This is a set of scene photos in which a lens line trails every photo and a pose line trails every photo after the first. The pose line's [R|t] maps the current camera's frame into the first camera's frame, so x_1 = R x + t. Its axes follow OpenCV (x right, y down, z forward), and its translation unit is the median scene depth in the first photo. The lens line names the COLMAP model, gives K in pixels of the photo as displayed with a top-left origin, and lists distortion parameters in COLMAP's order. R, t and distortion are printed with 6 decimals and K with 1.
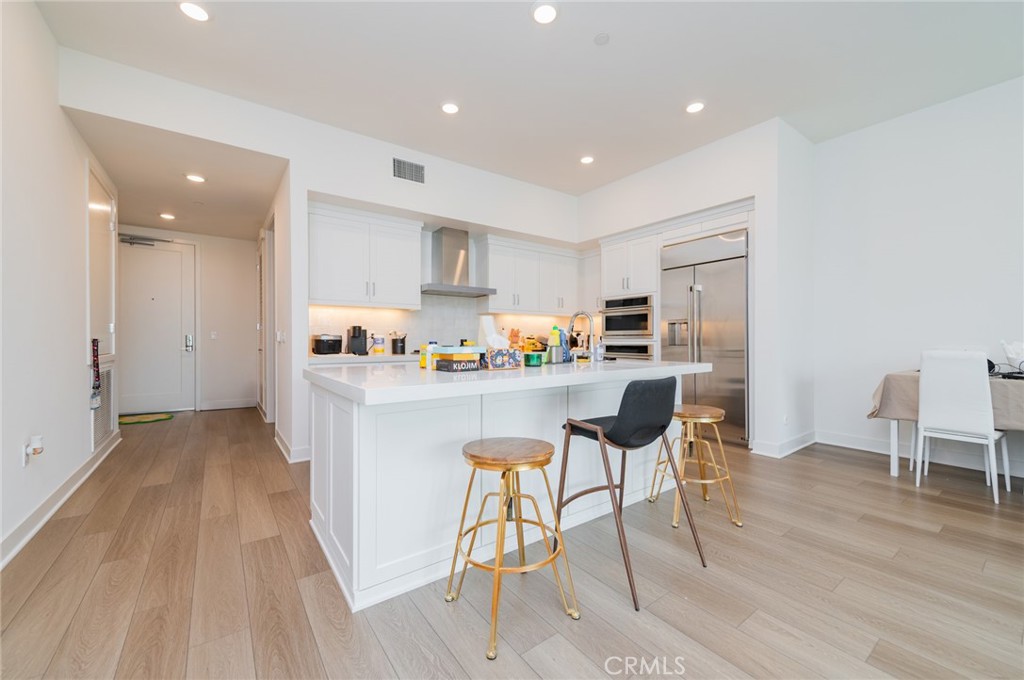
lens RADIAL K [[402.0, 0, 517.1], [0, 402.0, 341.4], [0, 0, 1]] dist [0.015340, -0.000421]
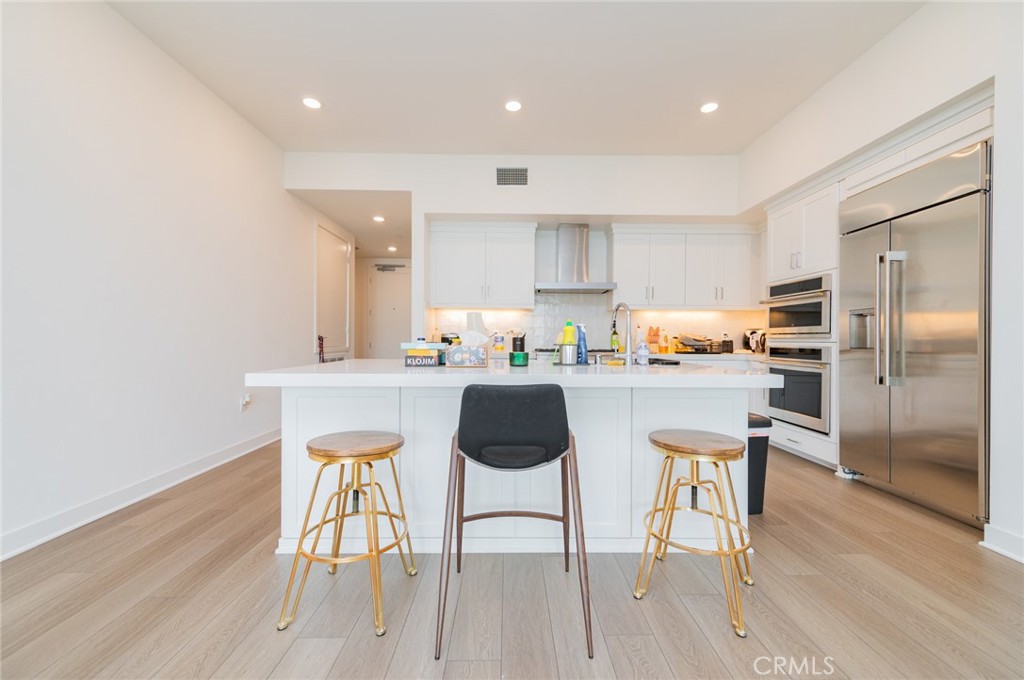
lens RADIAL K [[402.0, 0, 517.1], [0, 402.0, 341.4], [0, 0, 1]] dist [0.015340, -0.000421]
pose [[0.812730, 0.009505, -0.582563, 0.341827], [-0.010349, 0.999945, 0.001878, 0.002610], [0.582549, 0.004502, 0.812783, 0.155386]]
